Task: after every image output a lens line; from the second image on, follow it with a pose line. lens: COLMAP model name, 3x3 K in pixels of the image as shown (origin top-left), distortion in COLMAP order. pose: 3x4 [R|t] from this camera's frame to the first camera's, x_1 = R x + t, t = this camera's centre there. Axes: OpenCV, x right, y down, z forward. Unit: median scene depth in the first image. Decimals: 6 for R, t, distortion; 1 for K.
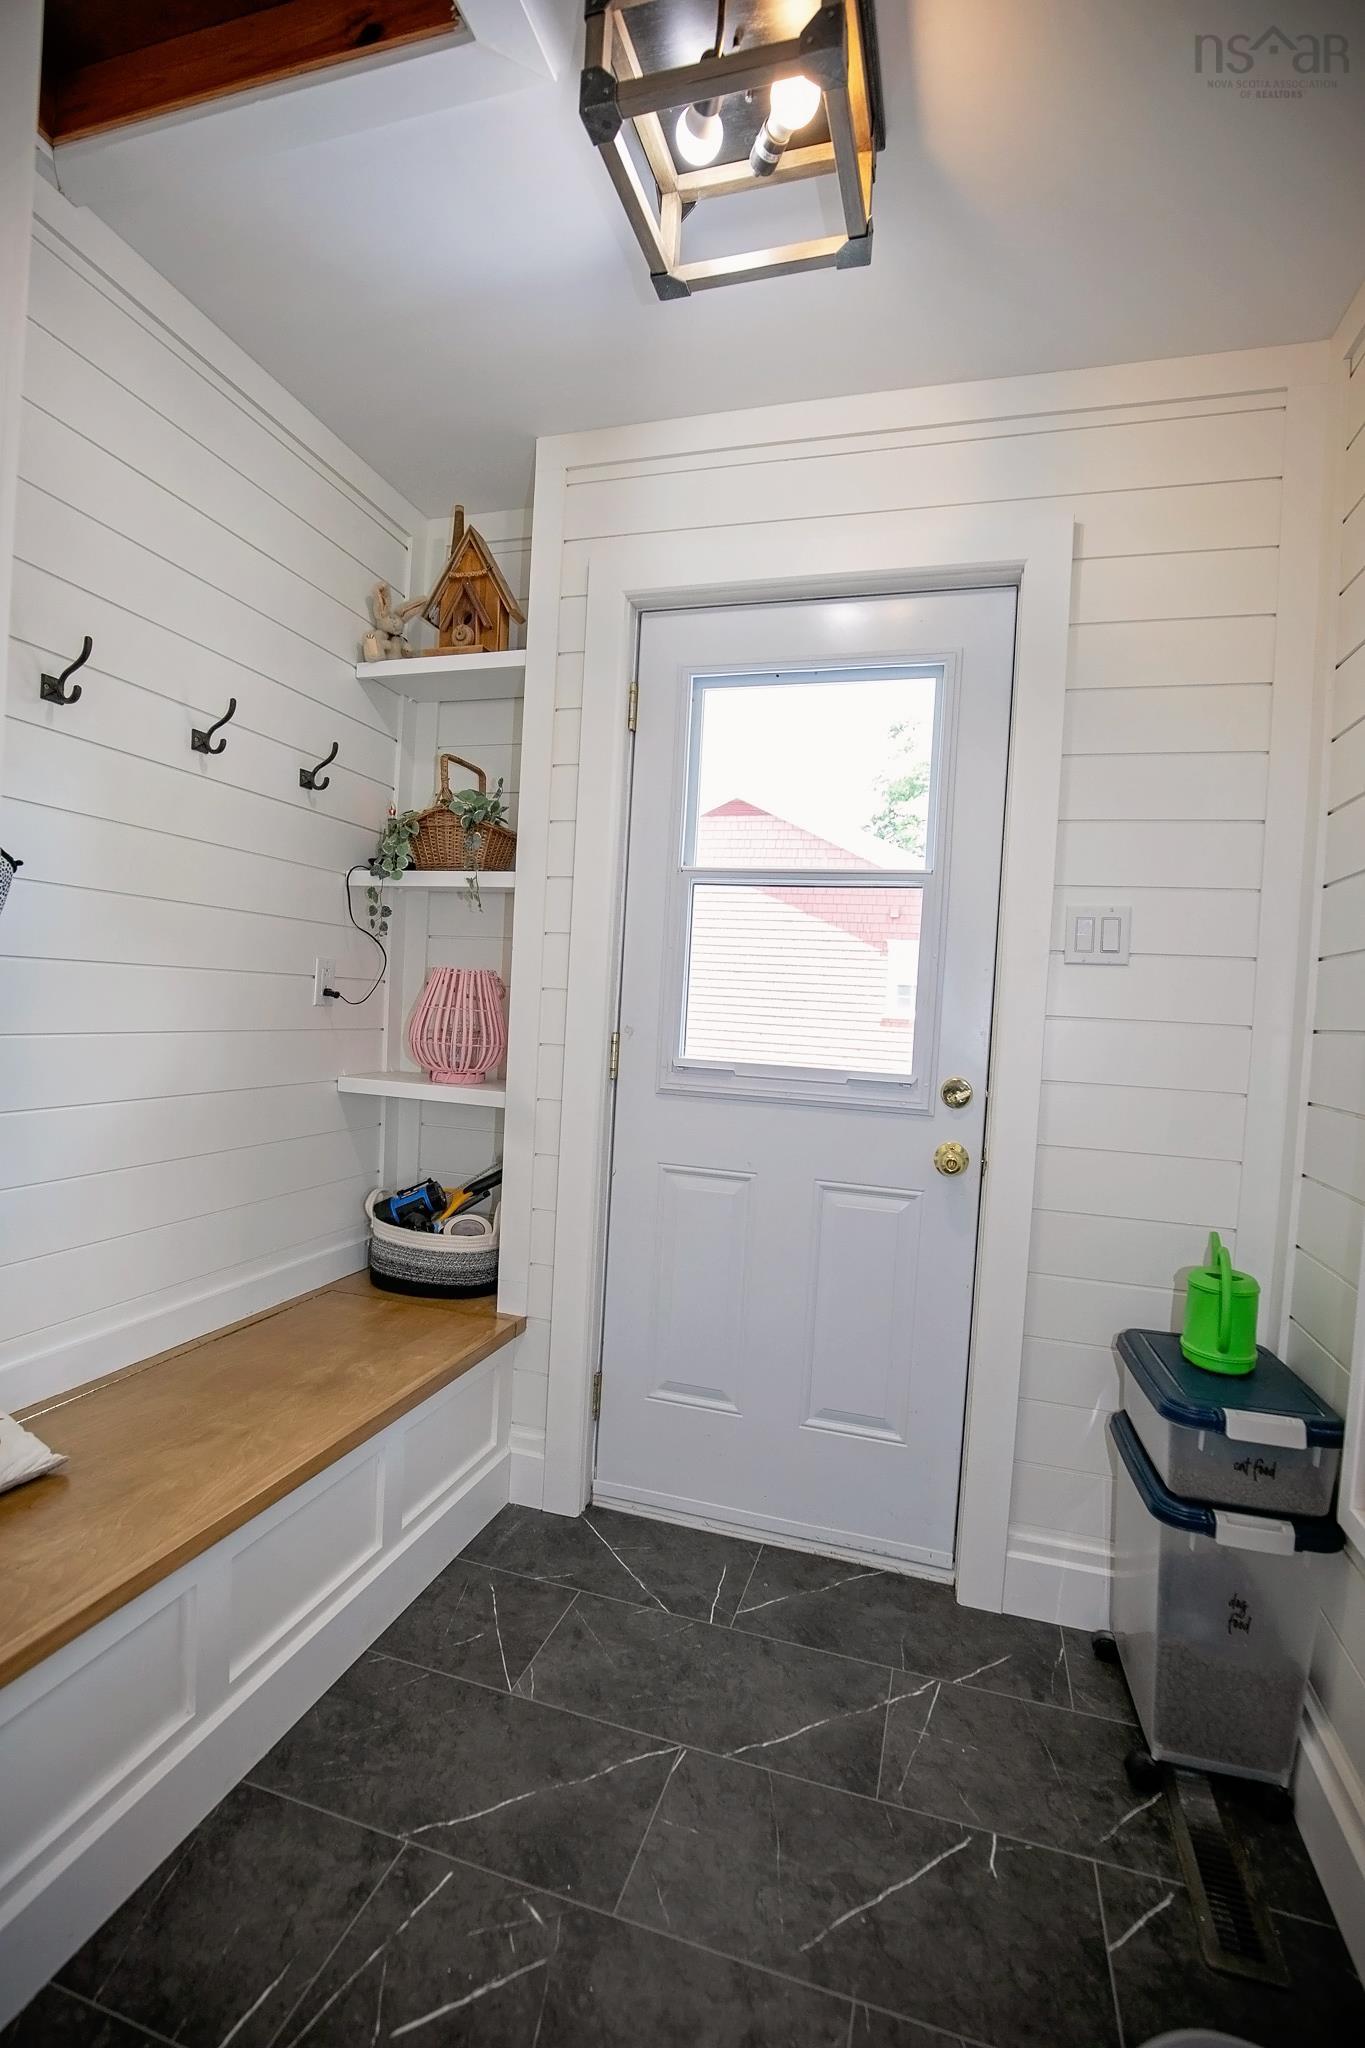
lens RADIAL K [[939.0, 0, 672.2], [0, 939.0, 1035.0], [0, 0, 1]] dist [-0.025103, 0.001437]
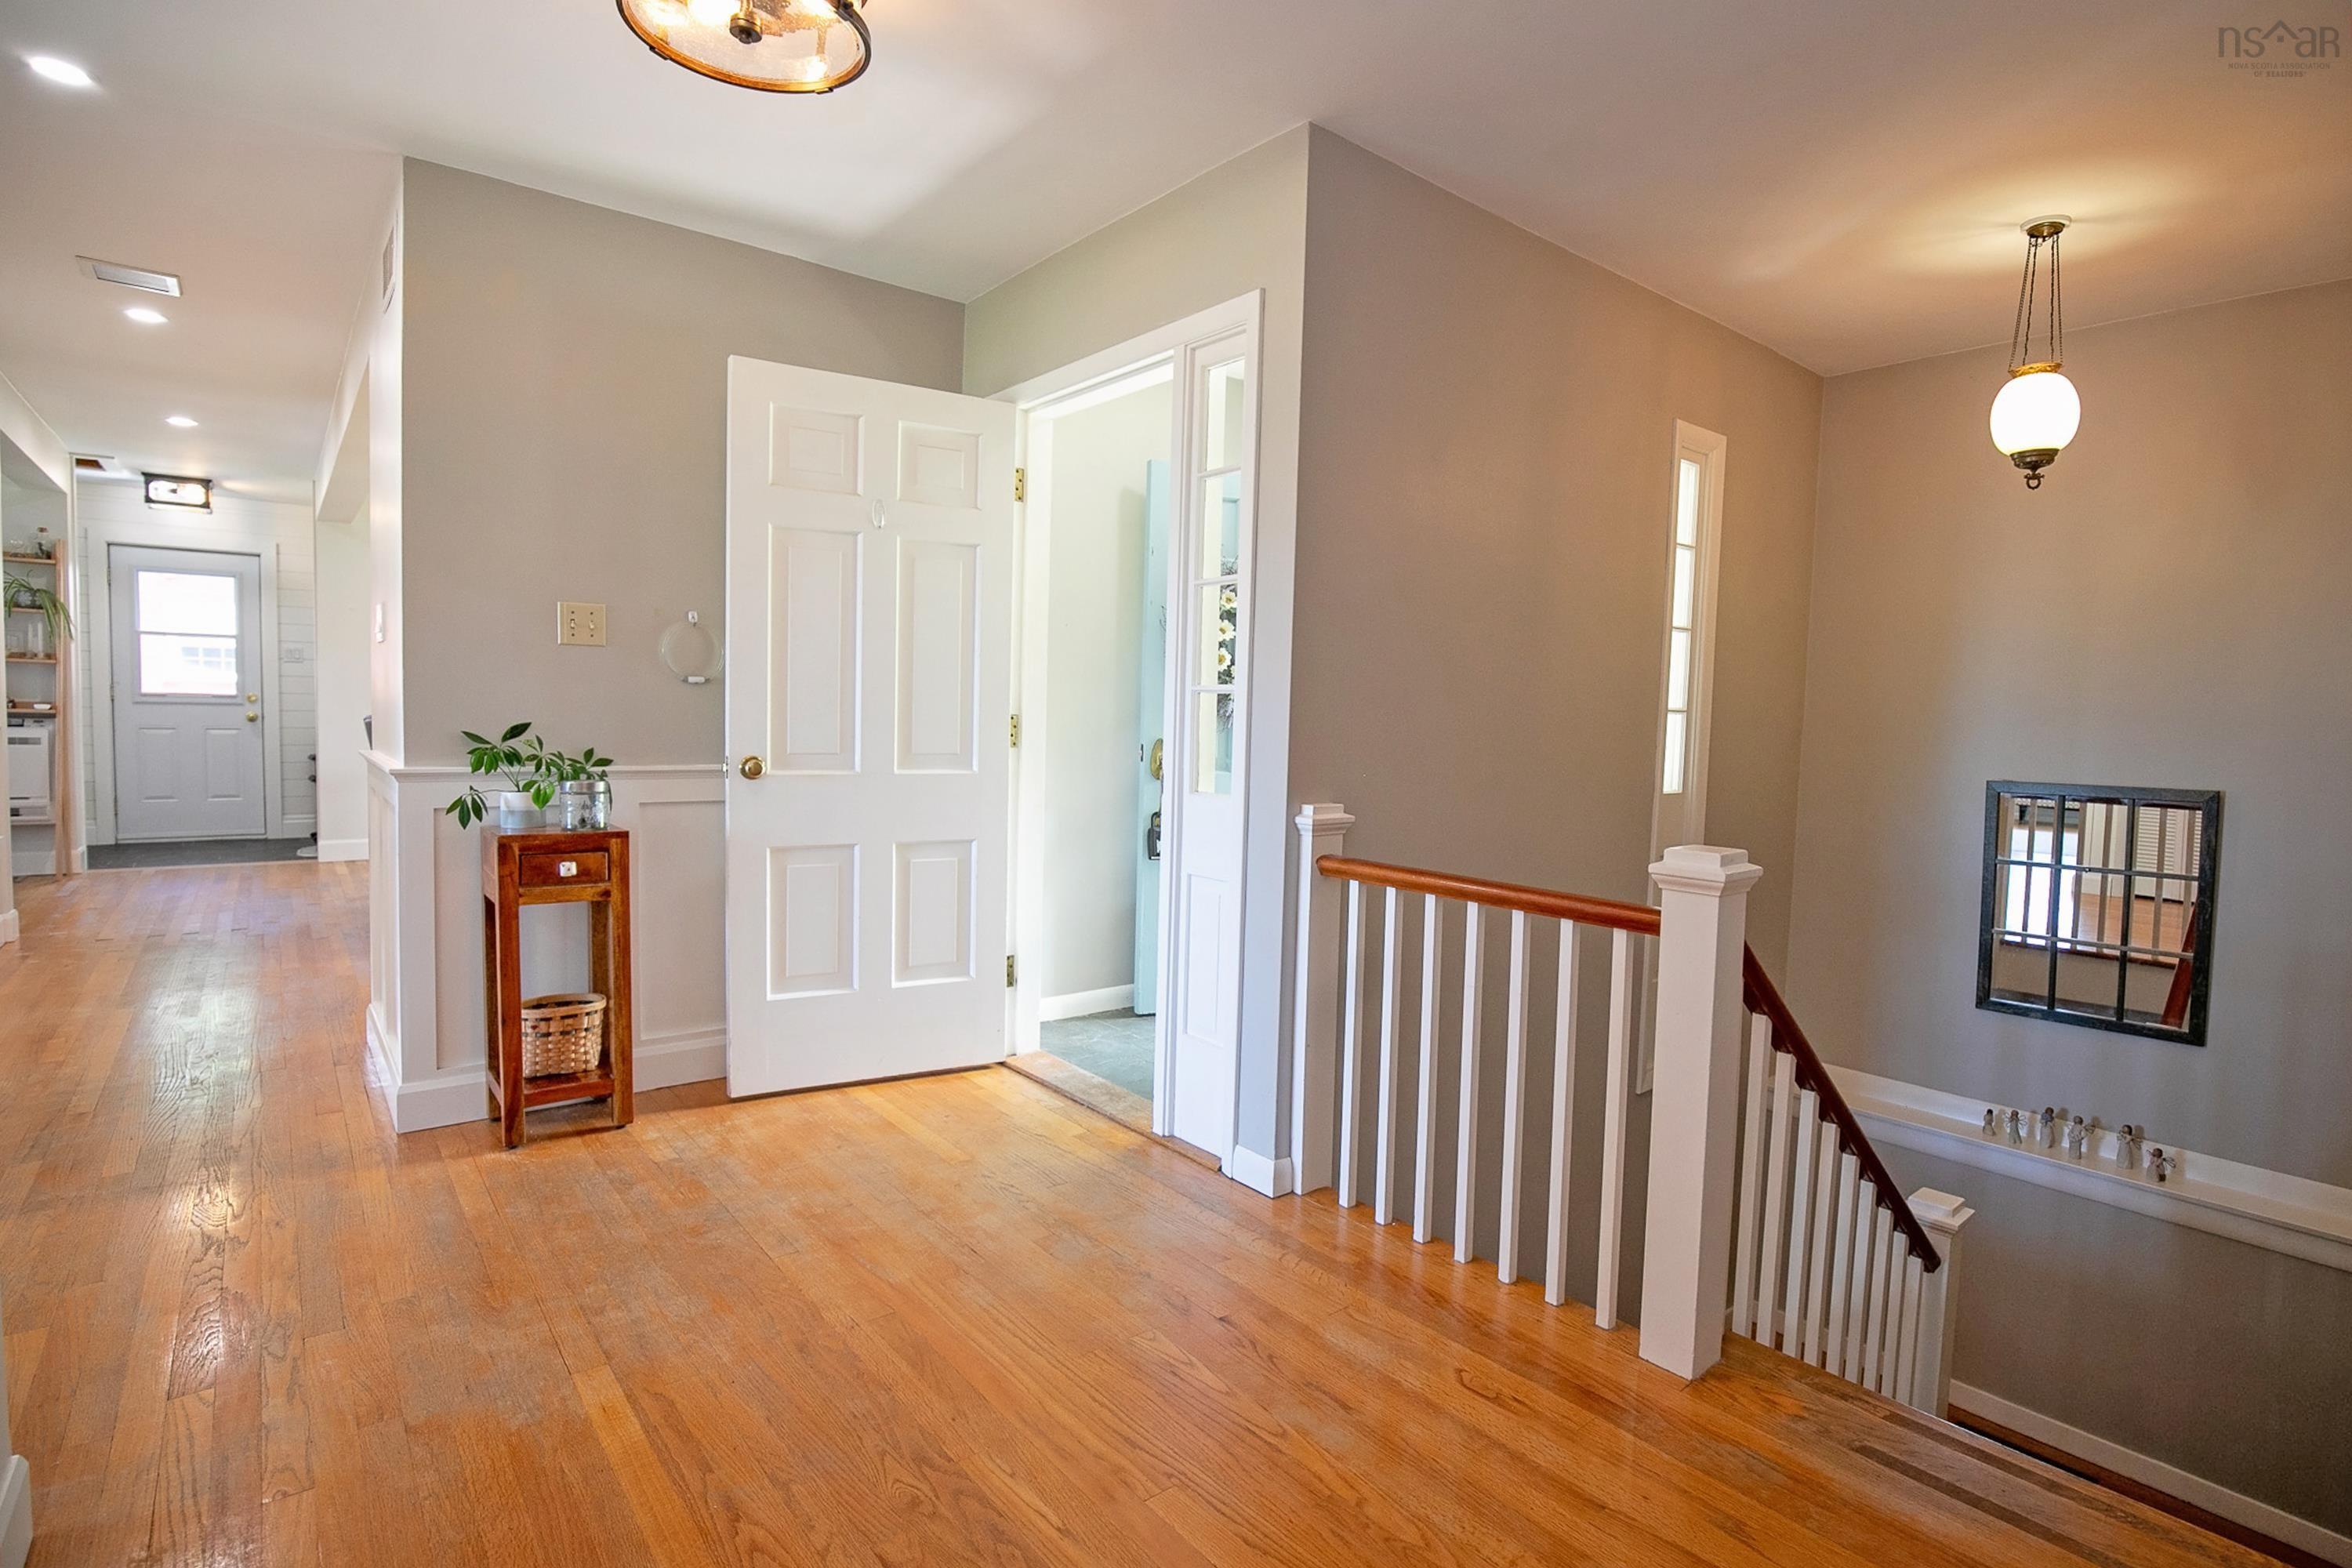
lens RADIAL K [[1078.3, 0, 1191.6], [0, 1078.3, 773.6], [0, 0, 1]] dist [-0.025103, 0.001437]
pose [[0.531062, -0.089132, 0.842632, -1.195020], [0.030172, 0.995811, 0.086319, 0.106472], [-0.846796, -0.020416, 0.531526, -4.102116]]
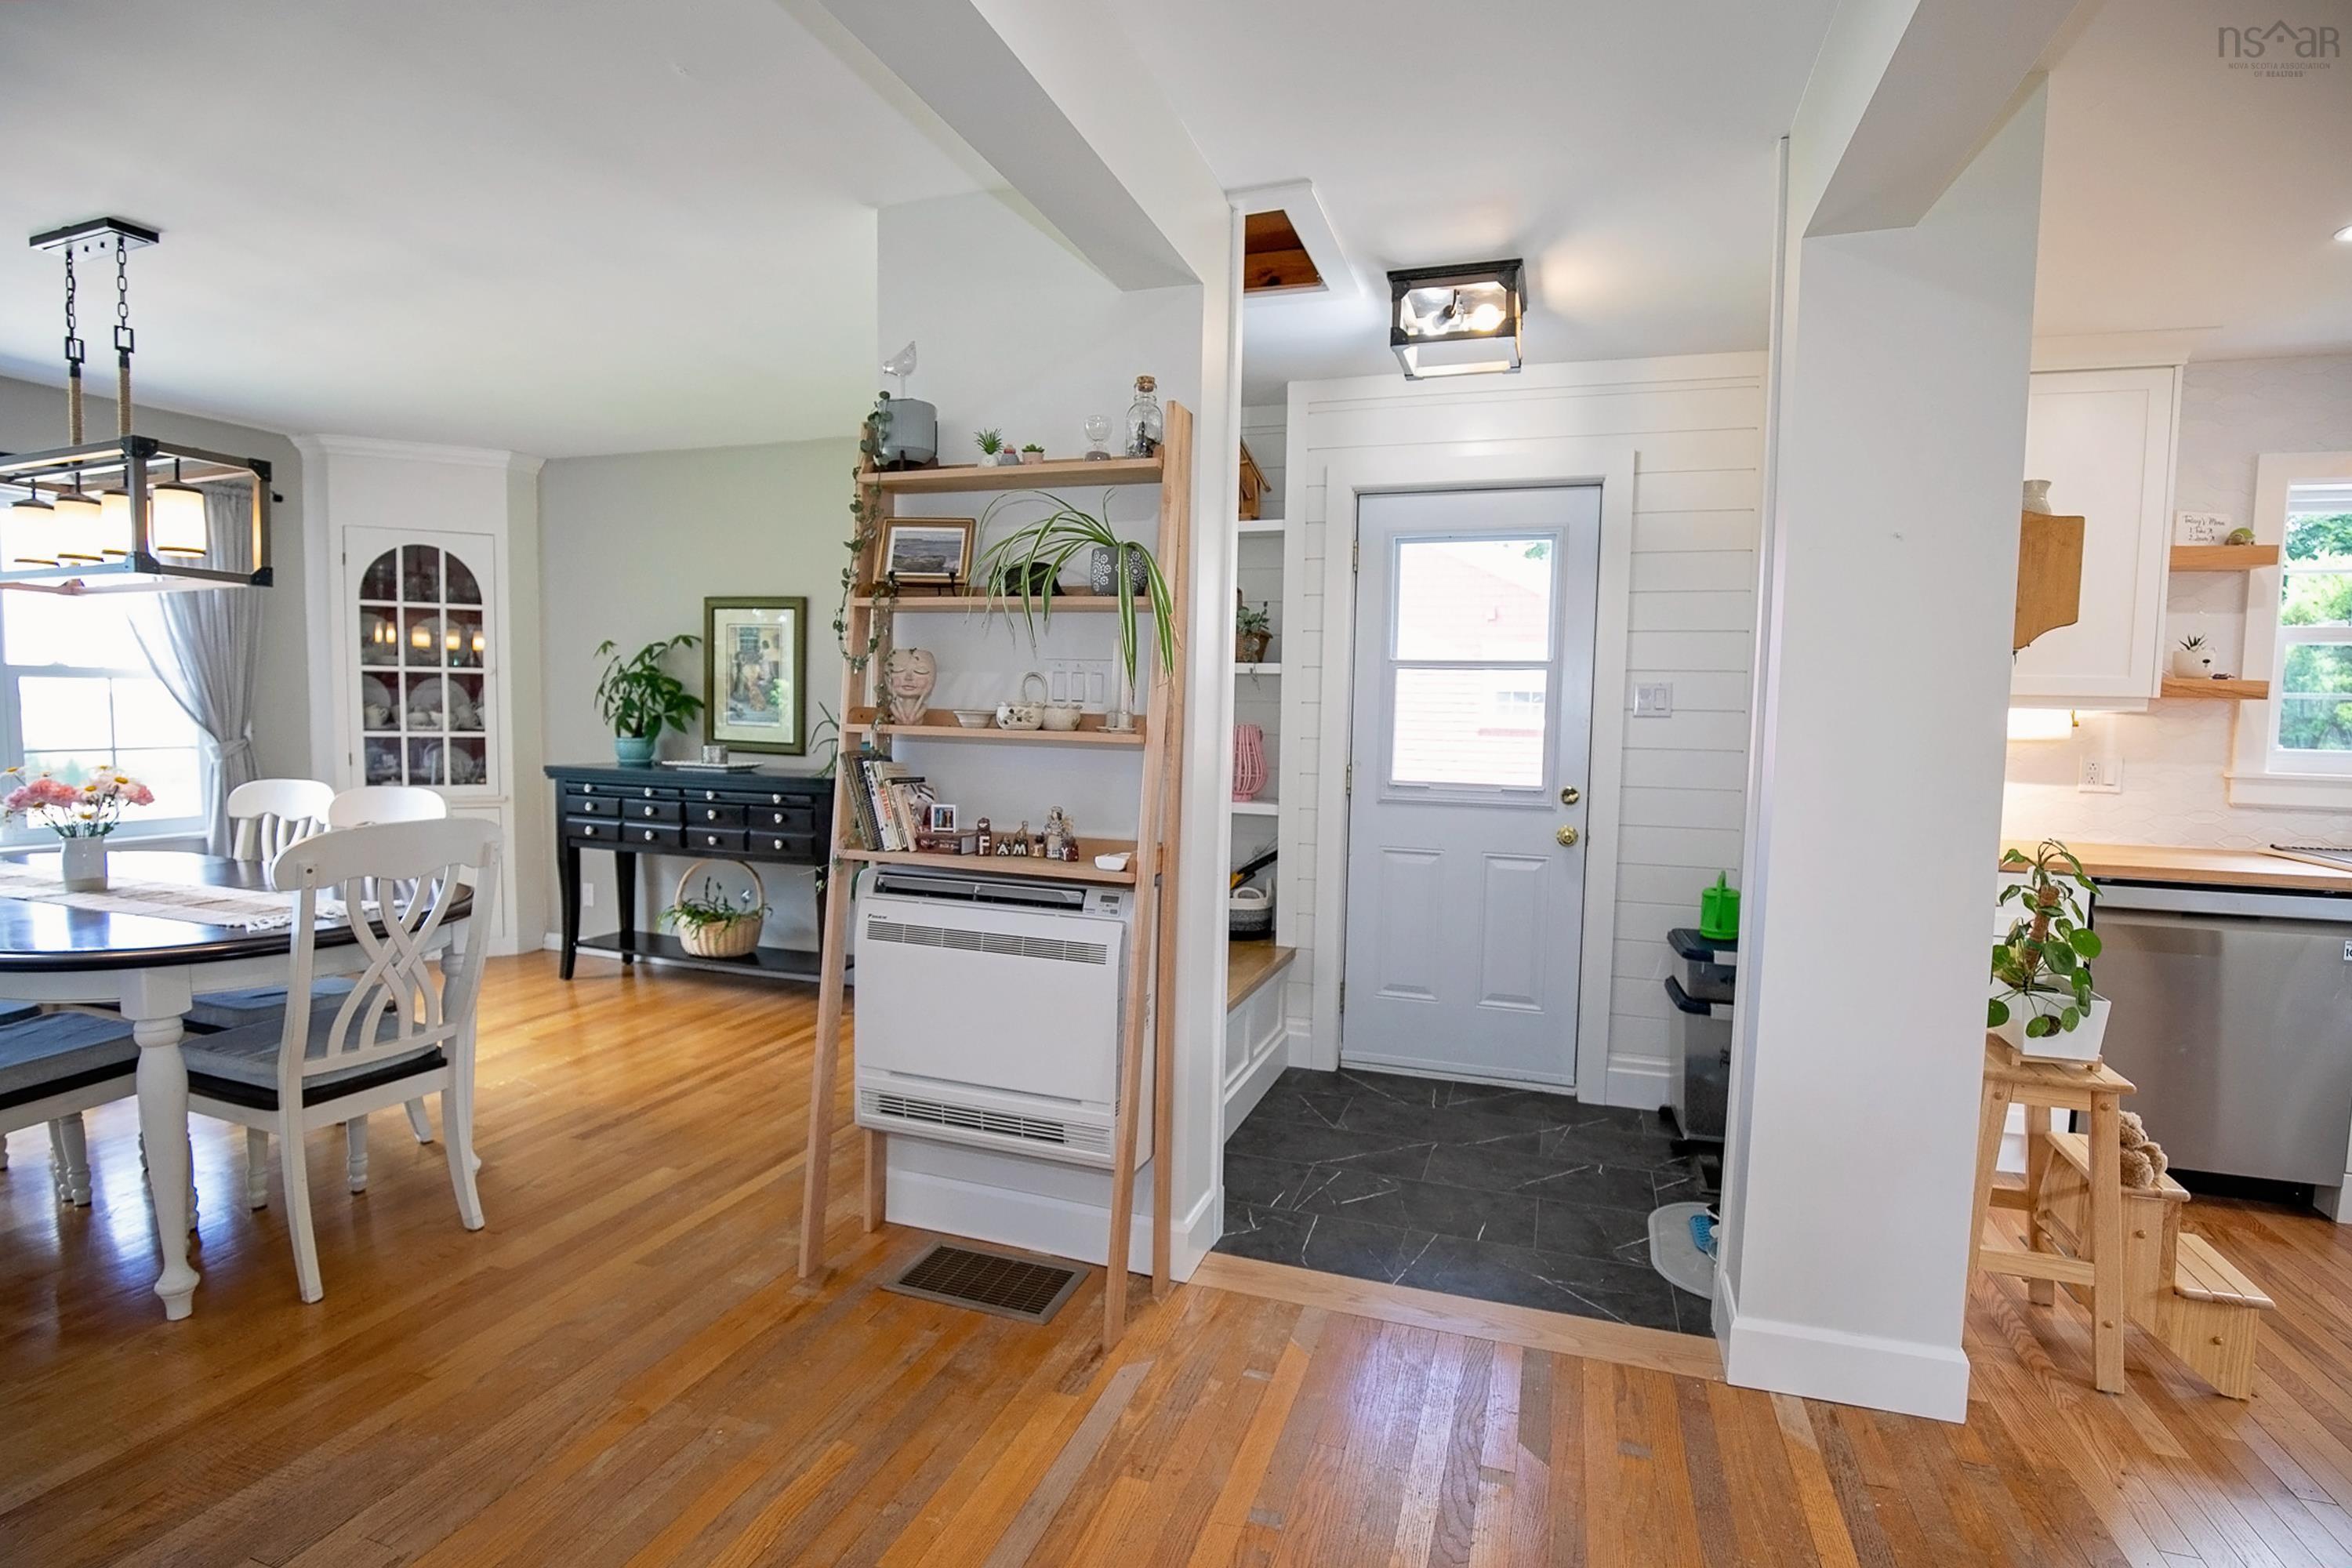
lens RADIAL K [[1078.3, 0, 1196.2], [0, 1078.3, 785.2], [0, 0, 1]] dist [-0.025103, 0.001437]
pose [[0.999107, -0.030976, -0.028731, -0.290715], [0.031796, 0.999087, 0.028529, -0.030950], [0.027821, -0.029417, 0.999180, -0.883776]]
